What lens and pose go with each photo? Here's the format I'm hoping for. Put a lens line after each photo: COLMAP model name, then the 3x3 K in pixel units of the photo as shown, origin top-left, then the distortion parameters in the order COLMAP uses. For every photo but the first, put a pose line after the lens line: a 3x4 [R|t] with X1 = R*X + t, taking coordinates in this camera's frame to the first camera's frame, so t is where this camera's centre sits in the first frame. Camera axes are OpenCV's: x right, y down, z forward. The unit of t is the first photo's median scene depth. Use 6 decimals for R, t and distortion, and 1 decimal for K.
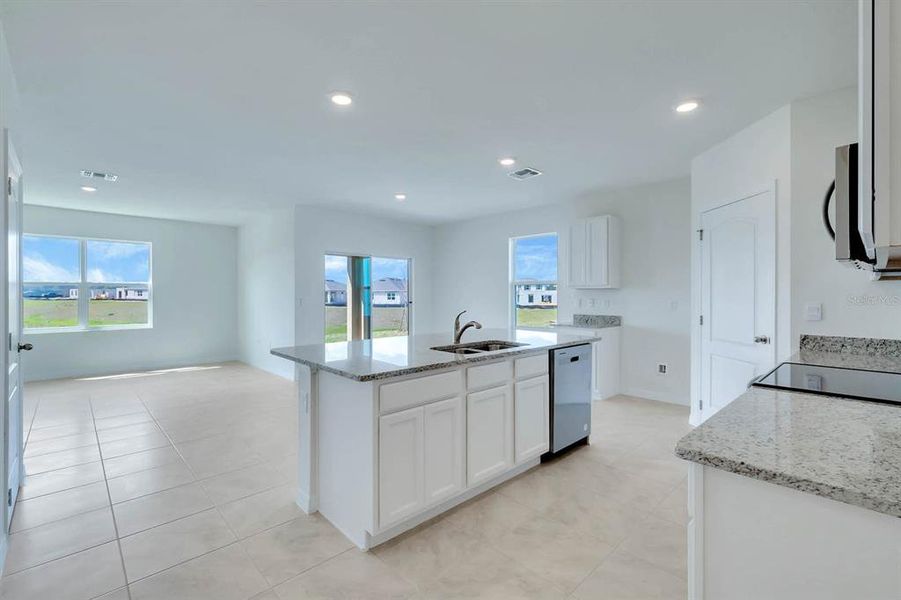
lens RADIAL K [[402.5, 0, 449.4], [0, 402.5, 297.1], [0, 0, 1]] dist [0.003708, 0.000755]
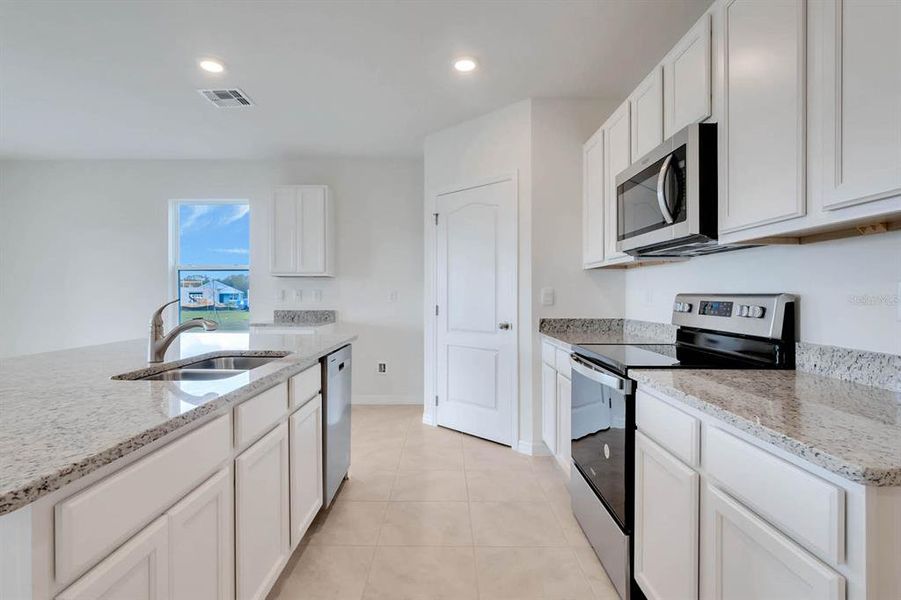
lens RADIAL K [[451.3, 0, 451.1], [0, 451.3, 294.6], [0, 0, 1]] dist [0.001614, 0.000283]
pose [[0.691164, -0.000660, 0.722698, -0.126711], [0.002493, 0.999996, -0.001471, 0.025689], [-0.722694, 0.002818, 0.691163, 0.287180]]
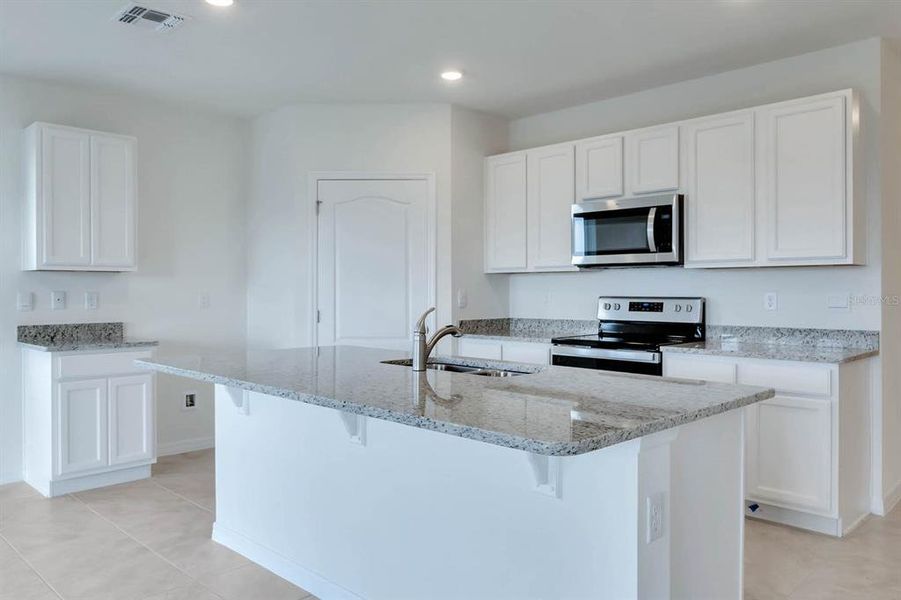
lens RADIAL K [[676.0, 0, 450.3], [0, 676.0, 294.8], [0, 0, 1]] dist [0.034040, 0.000677]
pose [[-0.024602, -0.006968, 0.999673, -0.804715], [0.005770, 0.999958, 0.007112, 0.007877], [-0.999681, 0.005943, -0.024561, 0.887907]]
